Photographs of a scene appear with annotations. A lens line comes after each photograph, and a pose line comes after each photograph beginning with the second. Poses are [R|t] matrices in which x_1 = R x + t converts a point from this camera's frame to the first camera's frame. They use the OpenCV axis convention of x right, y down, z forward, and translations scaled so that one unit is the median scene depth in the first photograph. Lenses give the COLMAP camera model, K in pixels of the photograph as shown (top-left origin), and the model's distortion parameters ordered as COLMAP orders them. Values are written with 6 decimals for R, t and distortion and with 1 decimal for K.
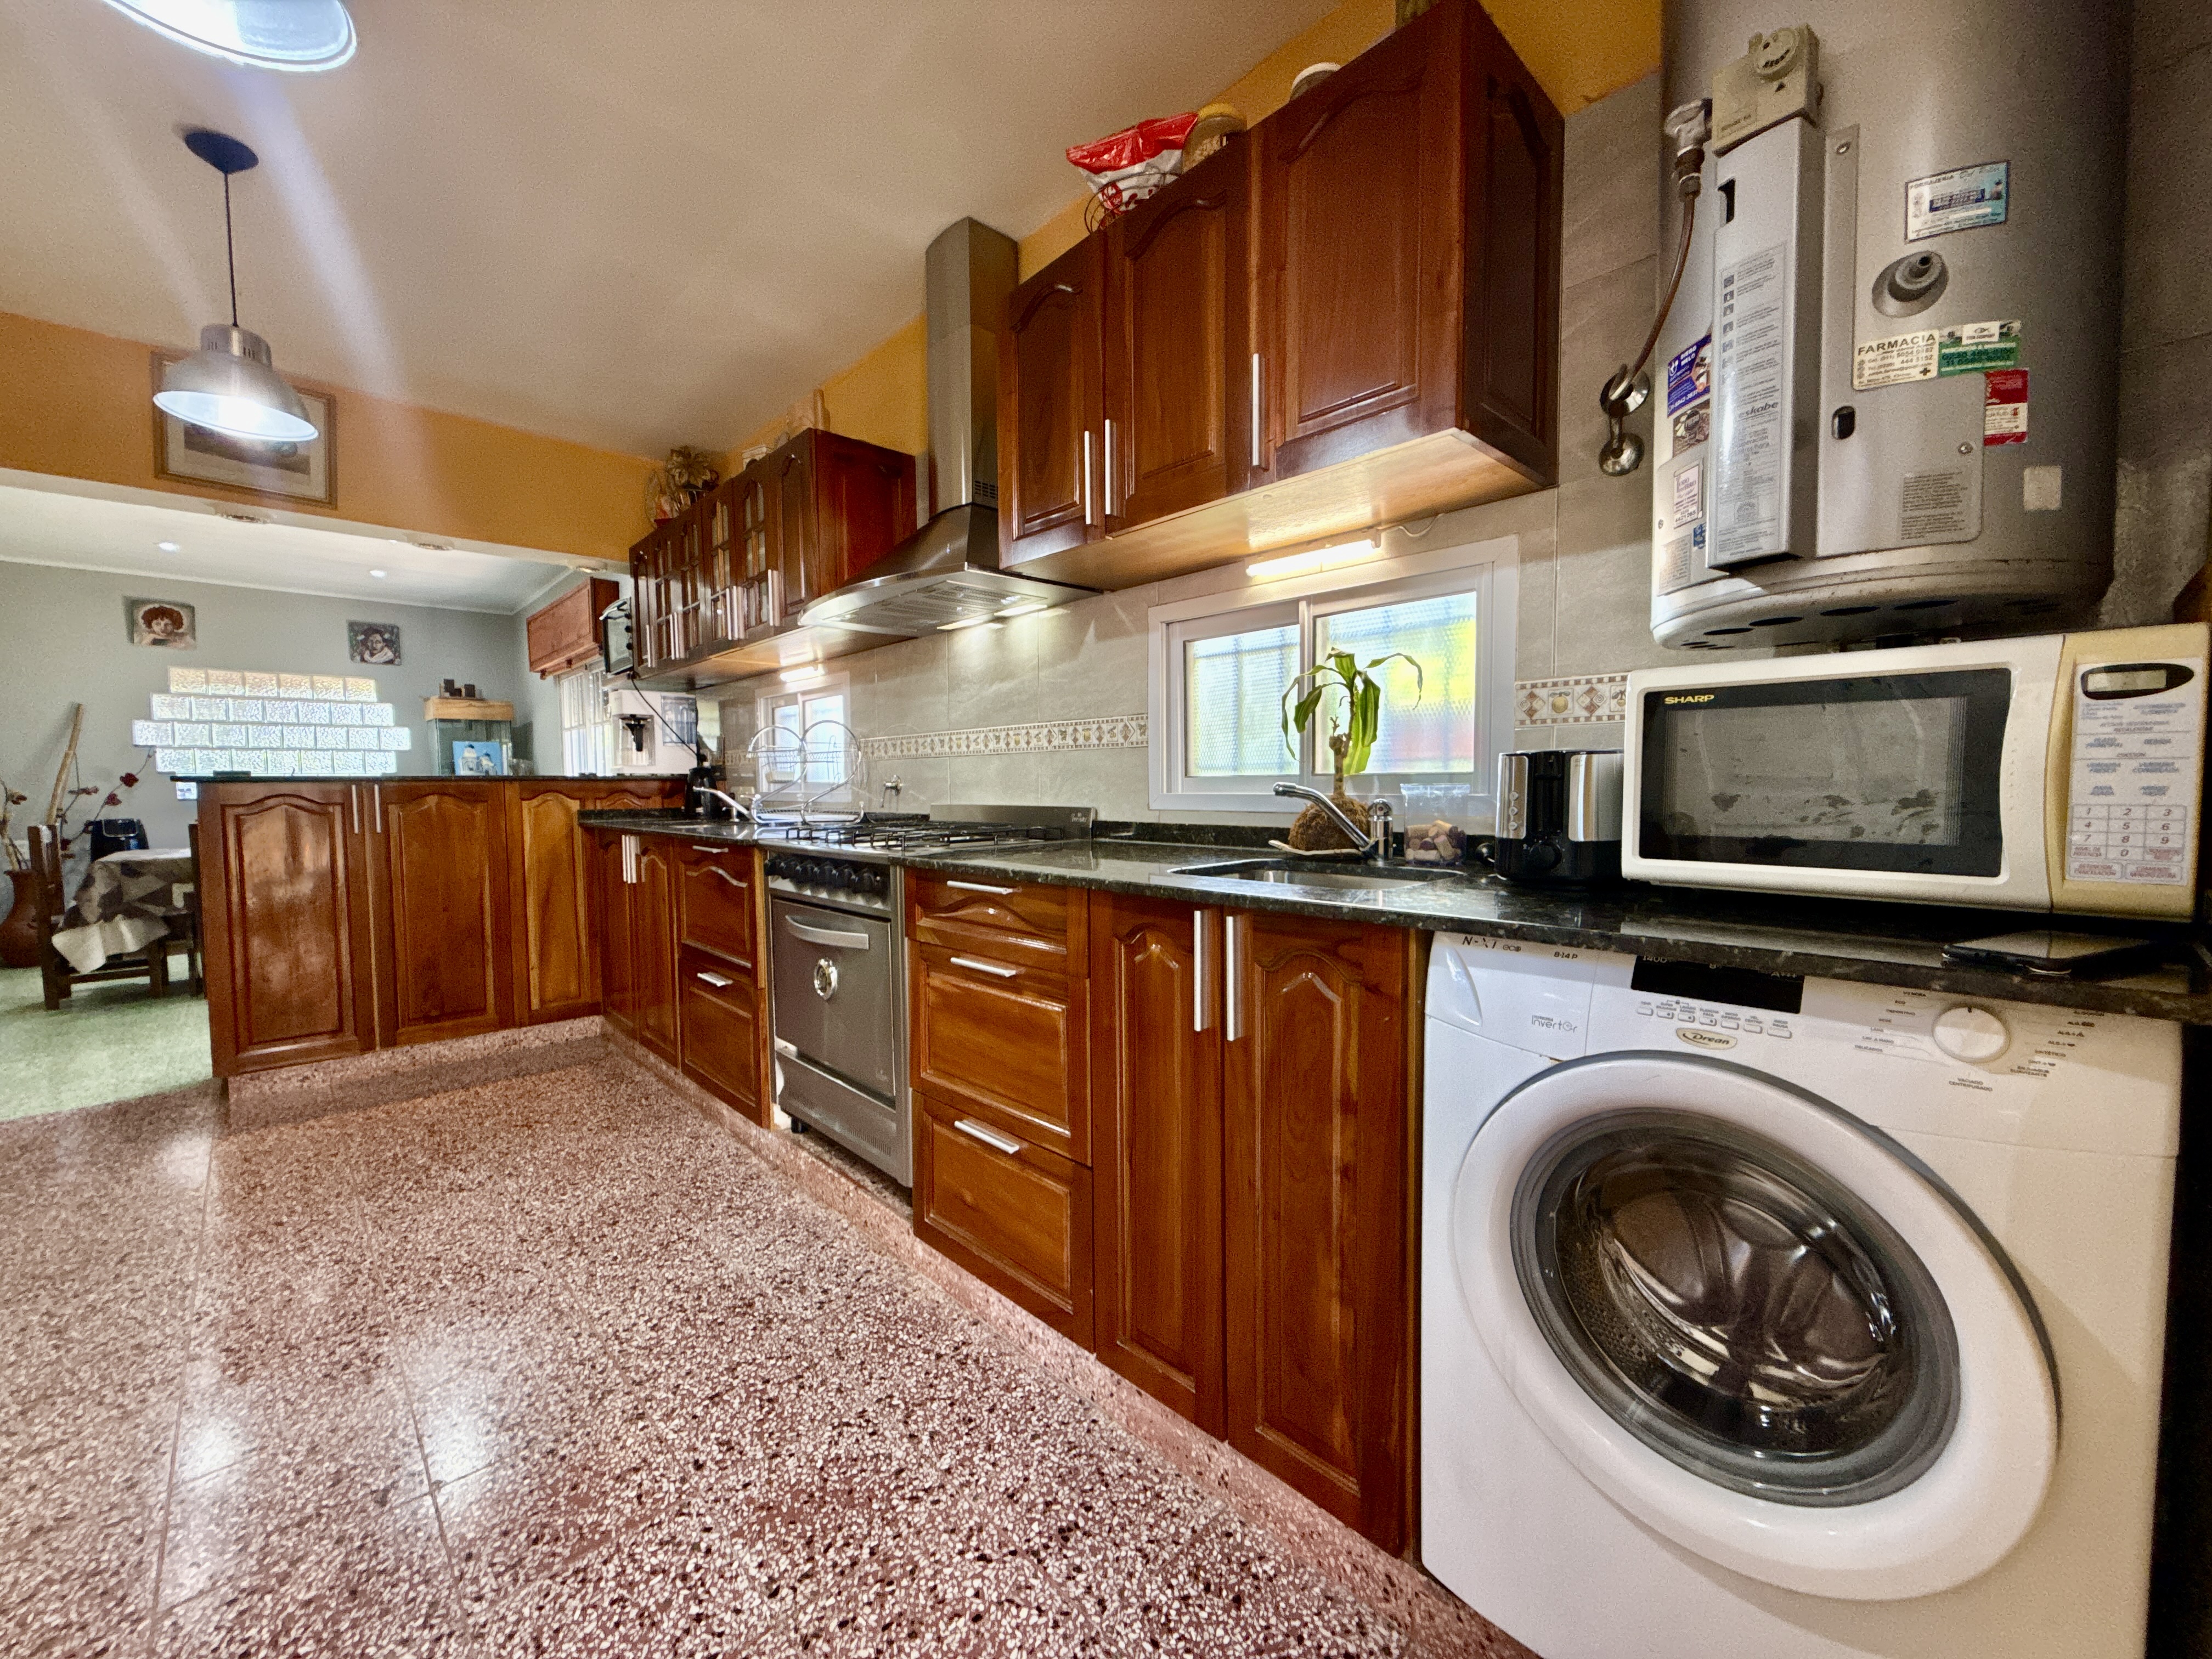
lens RADIAL K [[878.4, 0, 1104.7], [0, 878.4, 827.5], [0, 0, 1]] dist [0.000409, 0.000063]
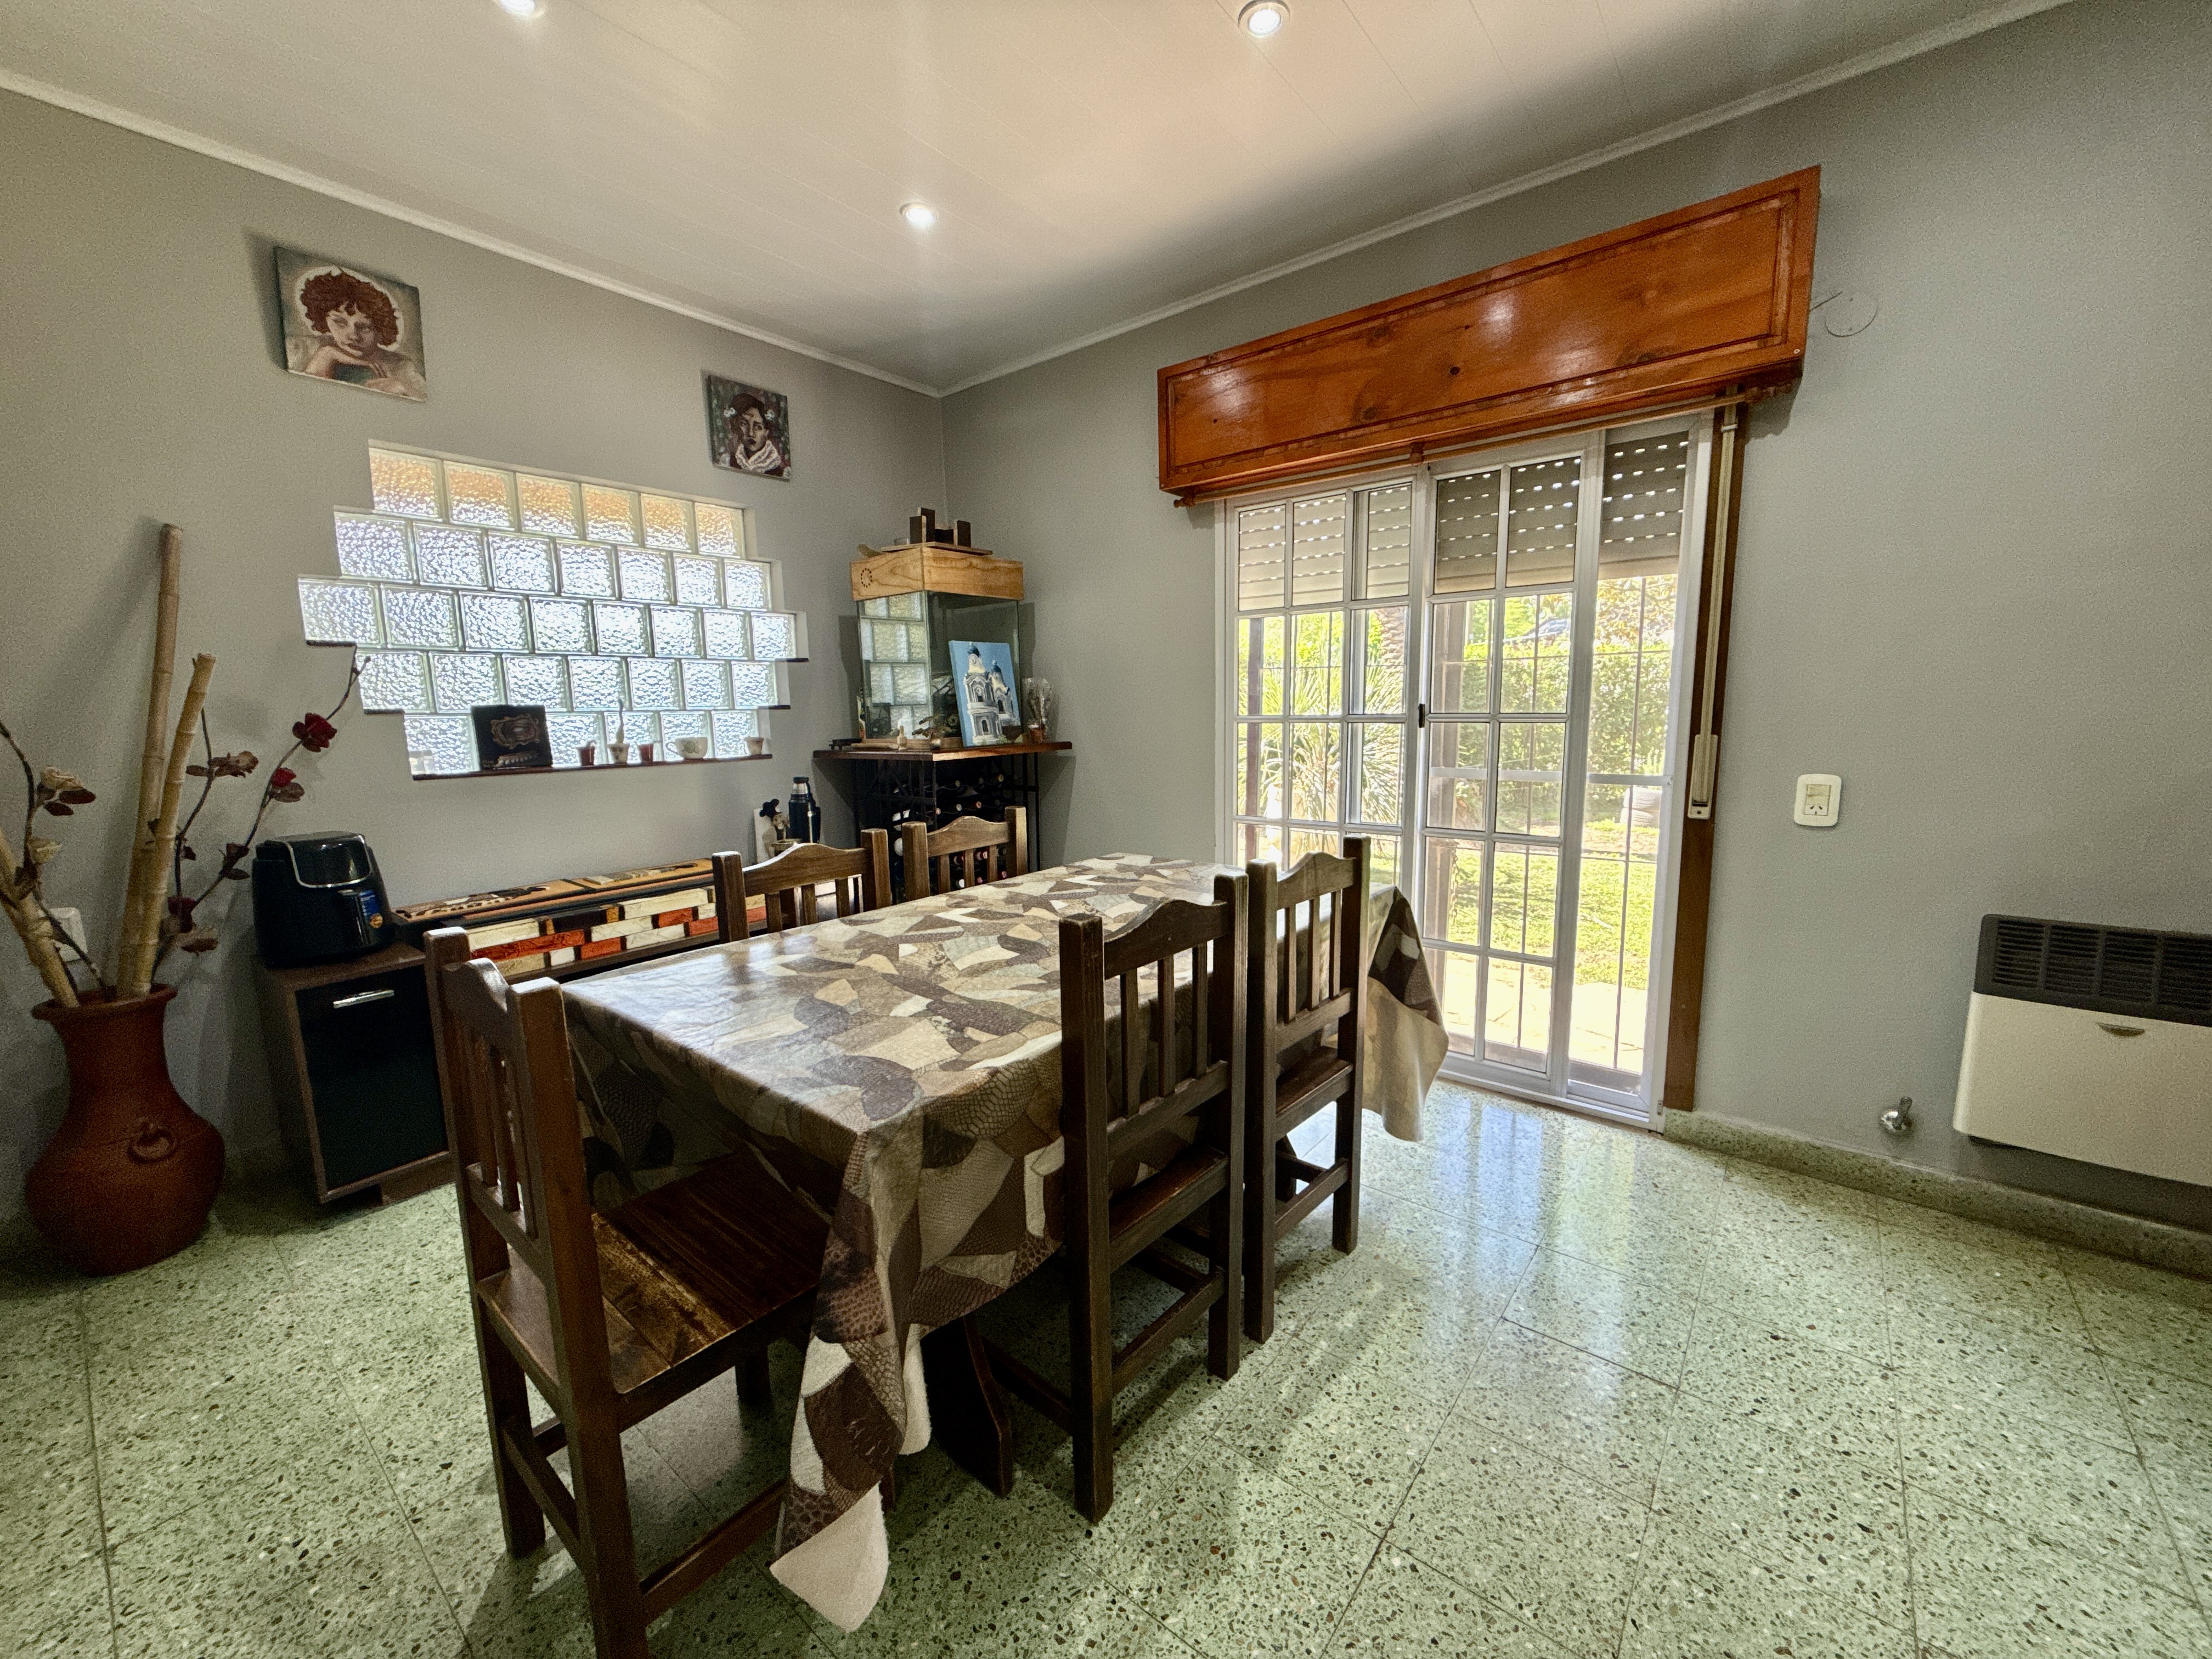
lens RADIAL K [[878.4, 0, 1104.7], [0, 878.4, 827.5], [0, 0, 1]] dist [0.000409, 0.000063]
pose [[0.992230, -0.022594, 0.122347, -0.806274], [0.011972, 0.996148, 0.086868, -0.041245], [-0.123839, -0.084728, 0.988678, 0.566020]]
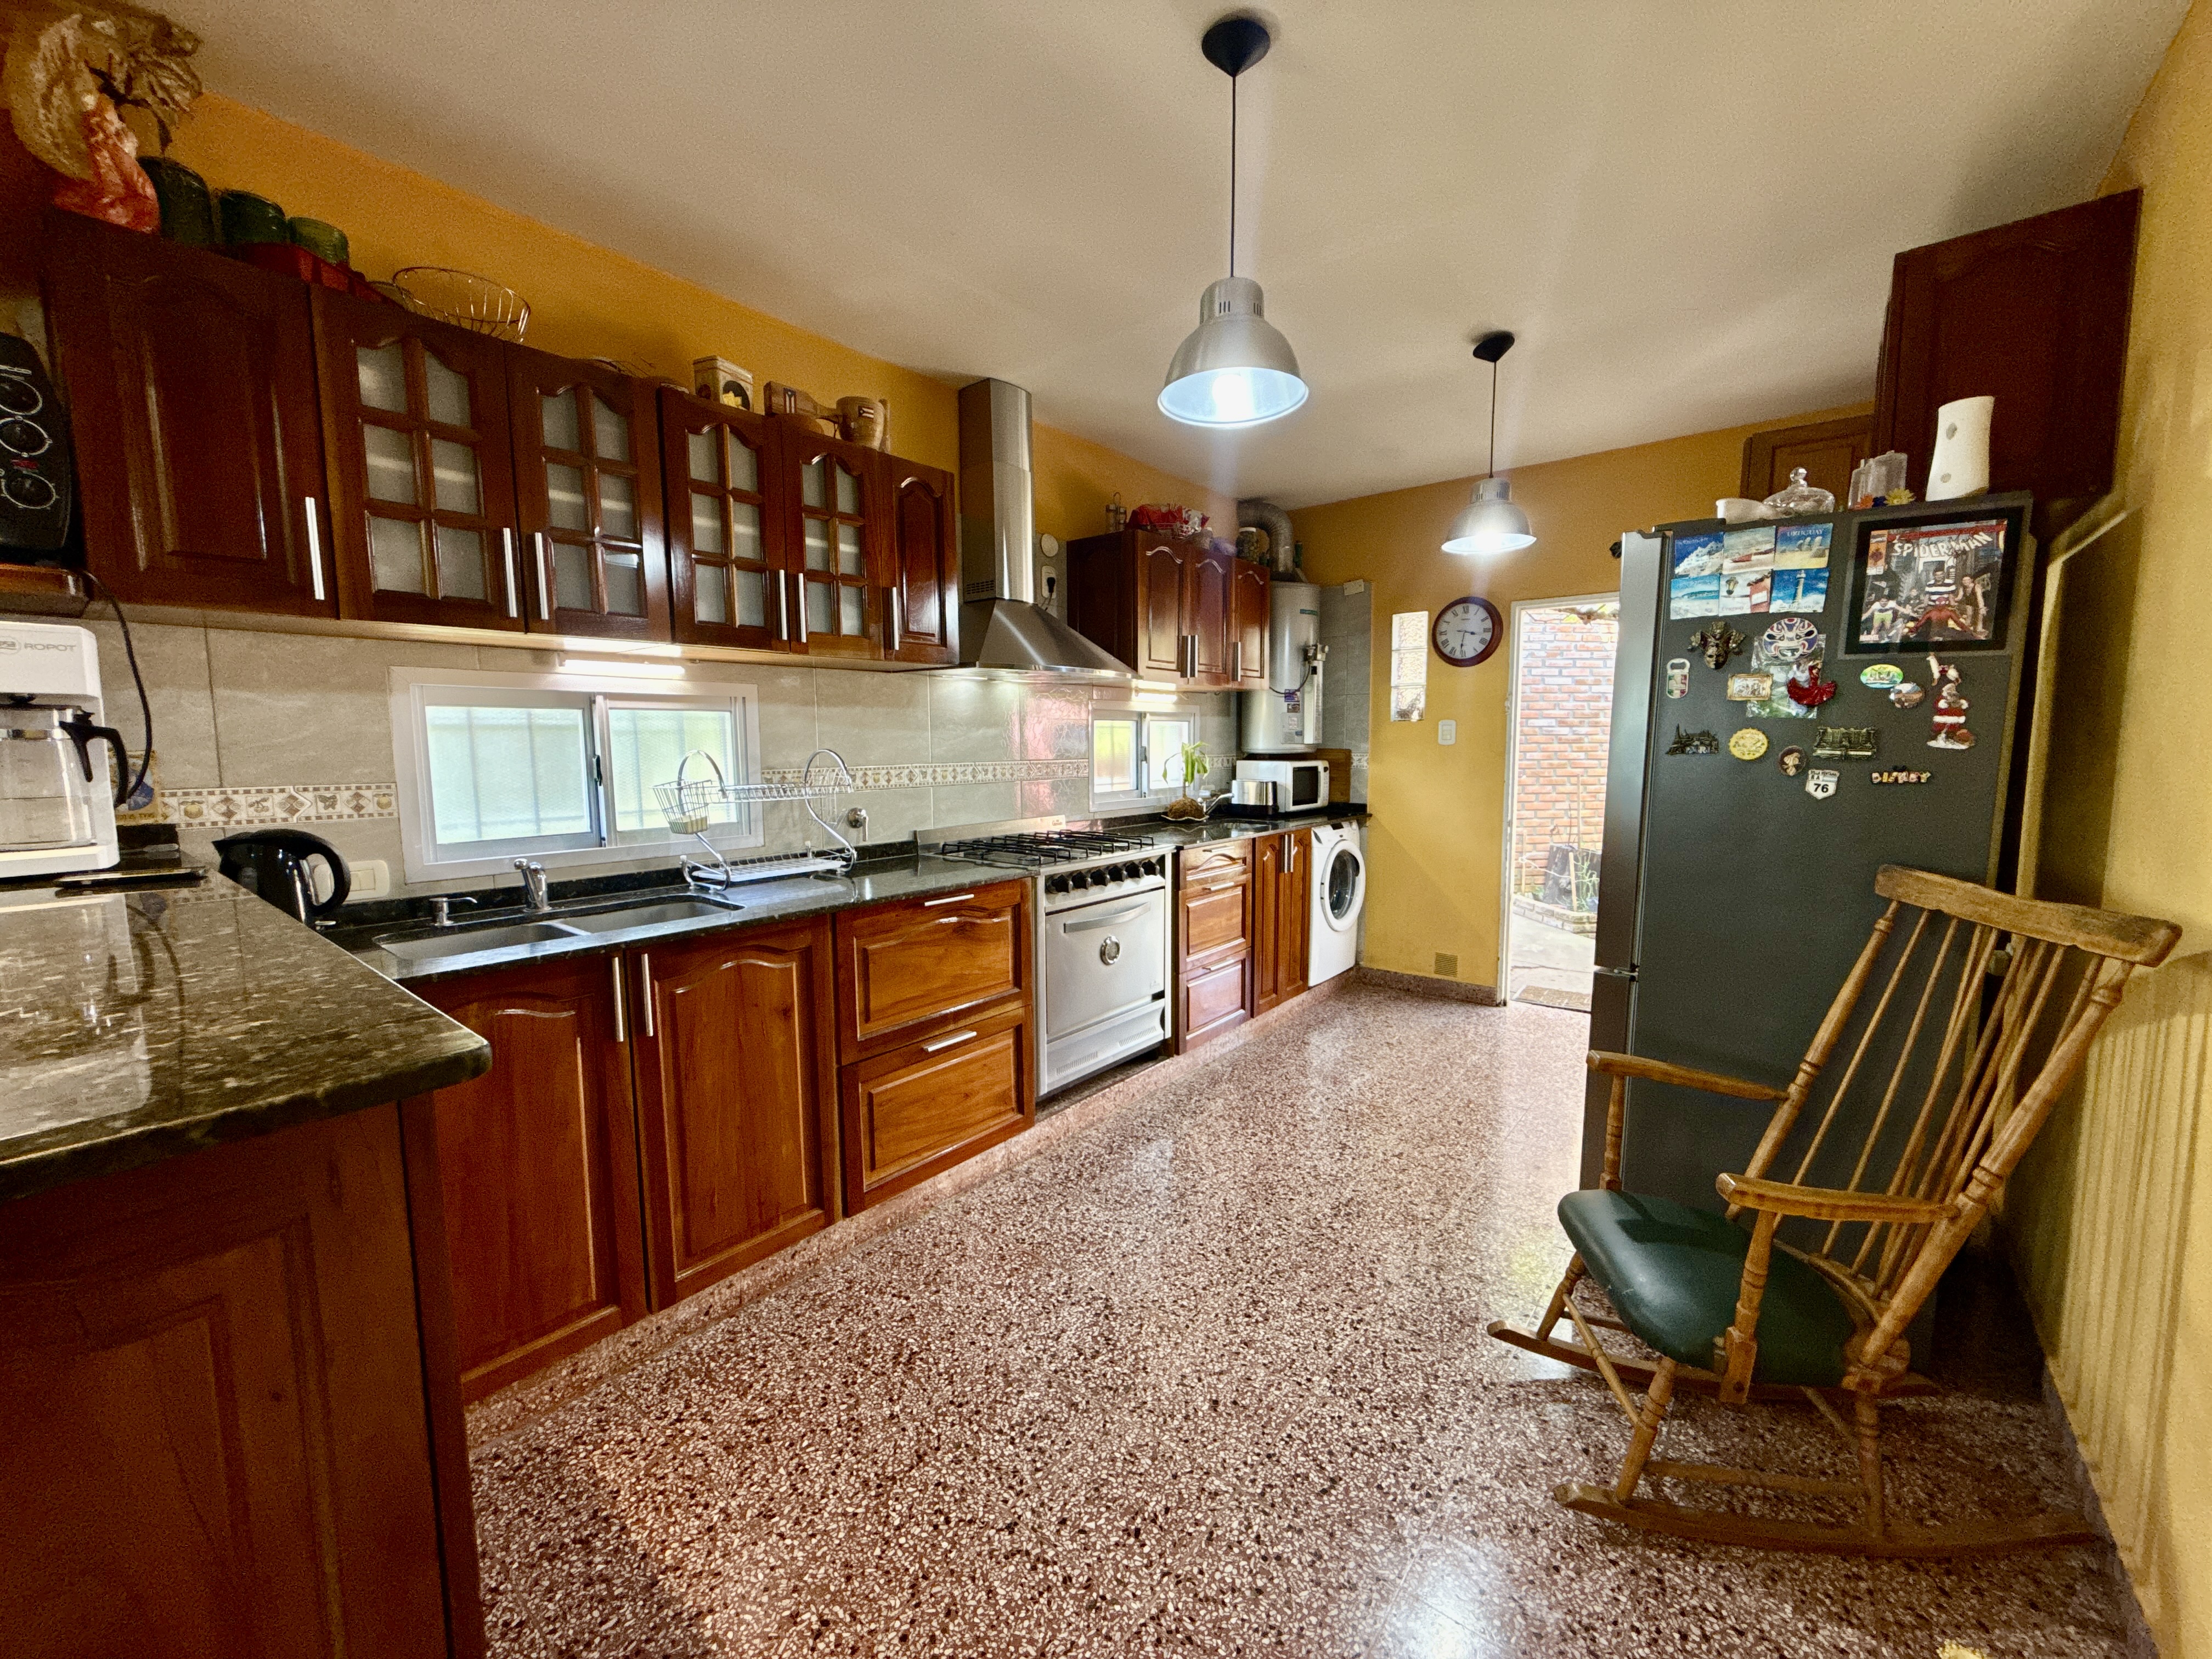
lens RADIAL K [[885.6, 0, 1096.3], [0, 885.6, 829.2], [0, 0, 1]] dist [-0.001091, 0.000058]
pose [[-0.123035, -0.088846, 0.988417, -0.630002], [0.059287, 0.993548, 0.096687, -0.058214], [-0.990630, 0.070496, -0.116974, 0.437441]]
